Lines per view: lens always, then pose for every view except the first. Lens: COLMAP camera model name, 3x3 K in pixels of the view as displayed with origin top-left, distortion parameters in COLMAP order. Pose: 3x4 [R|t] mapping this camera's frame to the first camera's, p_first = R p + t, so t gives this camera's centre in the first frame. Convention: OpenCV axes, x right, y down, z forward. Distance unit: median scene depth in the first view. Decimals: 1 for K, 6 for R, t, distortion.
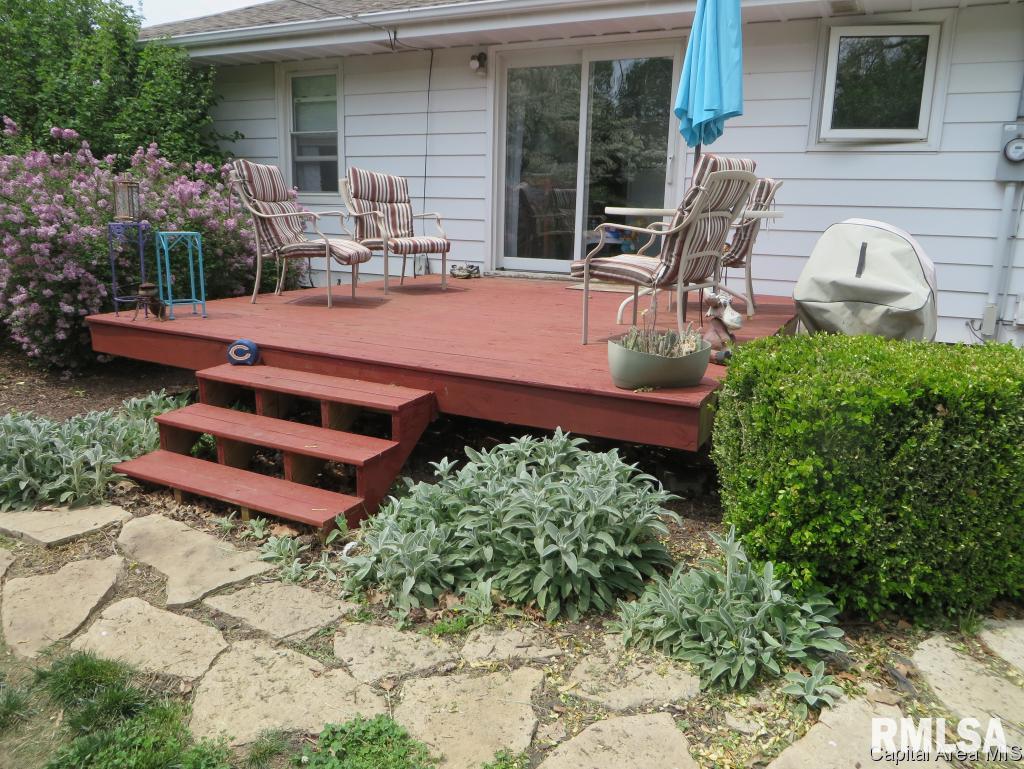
lens RADIAL K [[762.3, 0, 512.0], [0, 762.3, 384.5], [0, 0, 1]] dist [-0.011753, 0.000182]
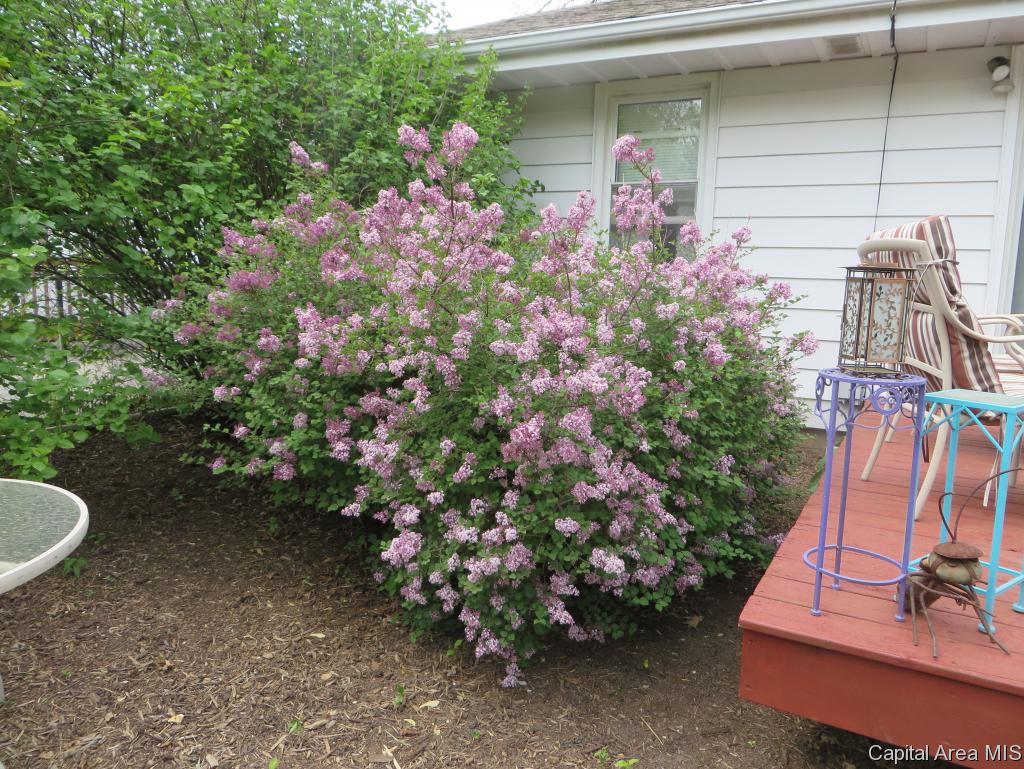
lens RADIAL K [[762.3, 0, 512.0], [0, 762.3, 384.5], [0, 0, 1]] dist [-0.011753, 0.000182]
pose [[0.999141, 0.012713, -0.039446, -0.433698], [-0.015879, 0.996584, -0.081038, -0.113367], [0.038281, 0.081595, 0.995930, 0.400626]]
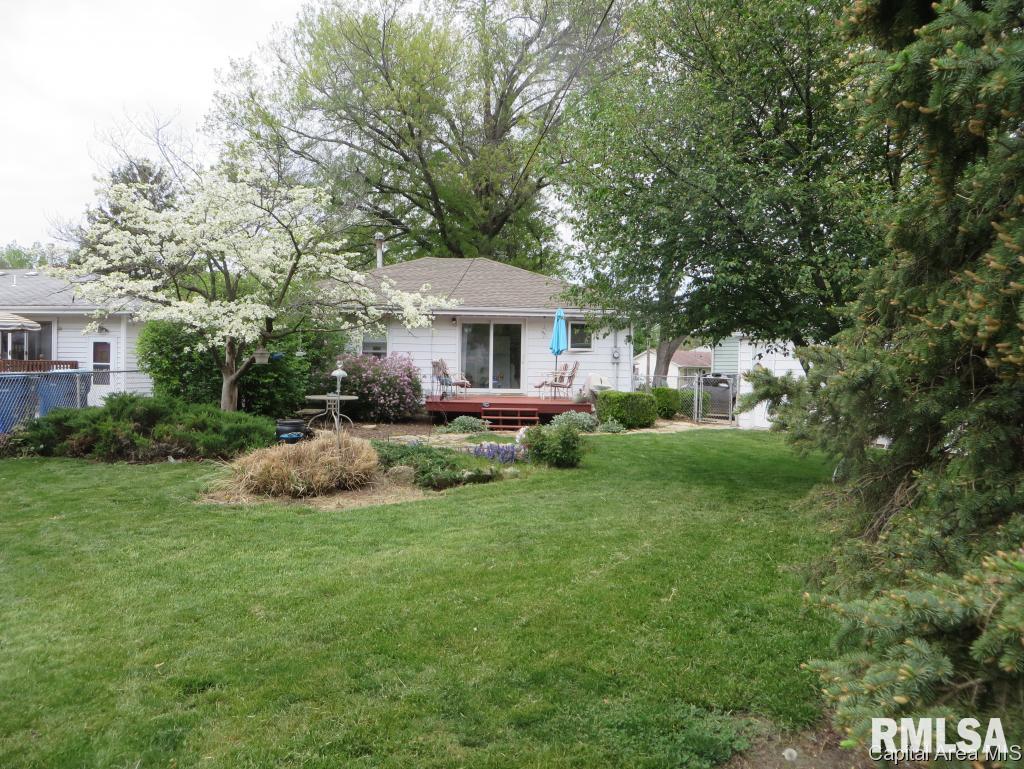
lens RADIAL K [[762.3, 0, 512.0], [0, 762.3, 384.5], [0, 0, 1]] dist [-0.011753, 0.000182]
pose [[0.854084, -0.025663, 0.519501, -1.435433], [0.121712, 0.980913, -0.151643, 0.296861], [-0.505694, 0.192746, 0.840906, -1.583889]]
